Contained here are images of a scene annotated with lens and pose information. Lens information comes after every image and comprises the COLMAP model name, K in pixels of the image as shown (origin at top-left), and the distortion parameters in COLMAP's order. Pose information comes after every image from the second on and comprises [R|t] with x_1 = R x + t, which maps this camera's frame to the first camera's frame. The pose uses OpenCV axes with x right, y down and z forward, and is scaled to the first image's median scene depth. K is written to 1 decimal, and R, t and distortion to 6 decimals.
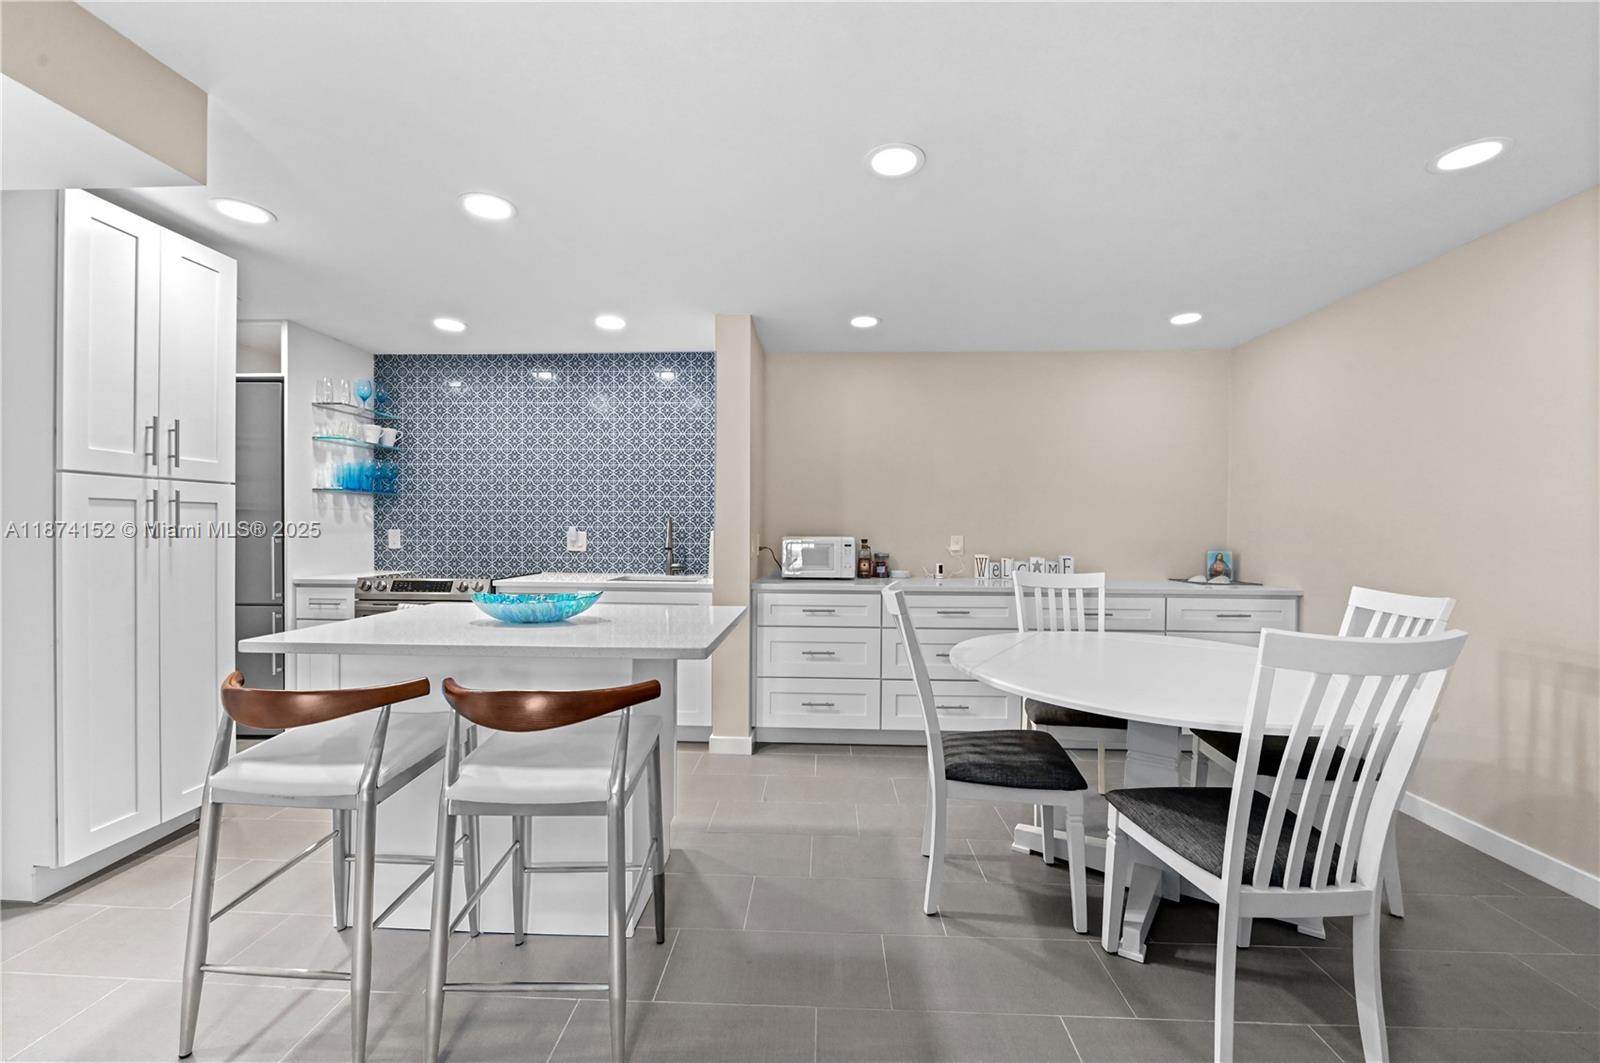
lens RADIAL K [[648.1, 0, 799.8], [0, 648.1, 536.1], [0, 0, 1]] dist [-0.003399, -0.000532]
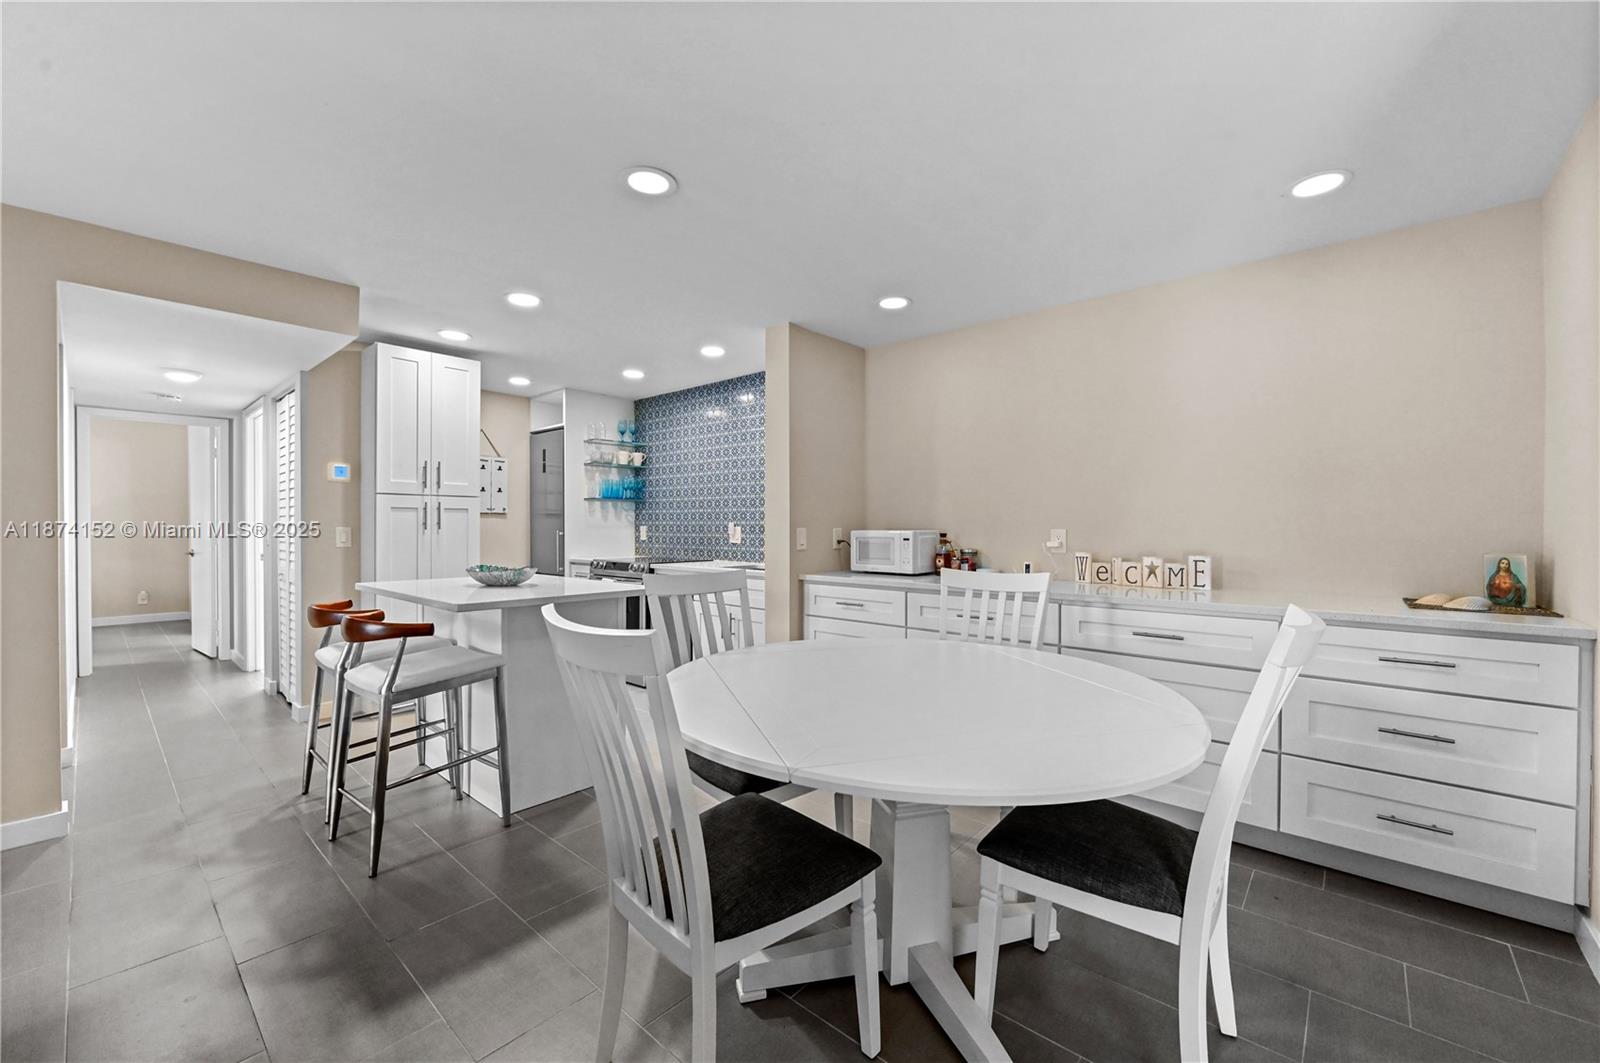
lens RADIAL K [[648.1, 0, 796.0], [0, 648.1, 531.2], [0, 0, 1]] dist [-0.003399, -0.000532]
pose [[0.769676, -0.001392, -0.638433, 0.507322], [-0.004498, 0.999961, -0.007602, 0.009738], [0.638419, 0.008723, 0.769639, 0.154584]]
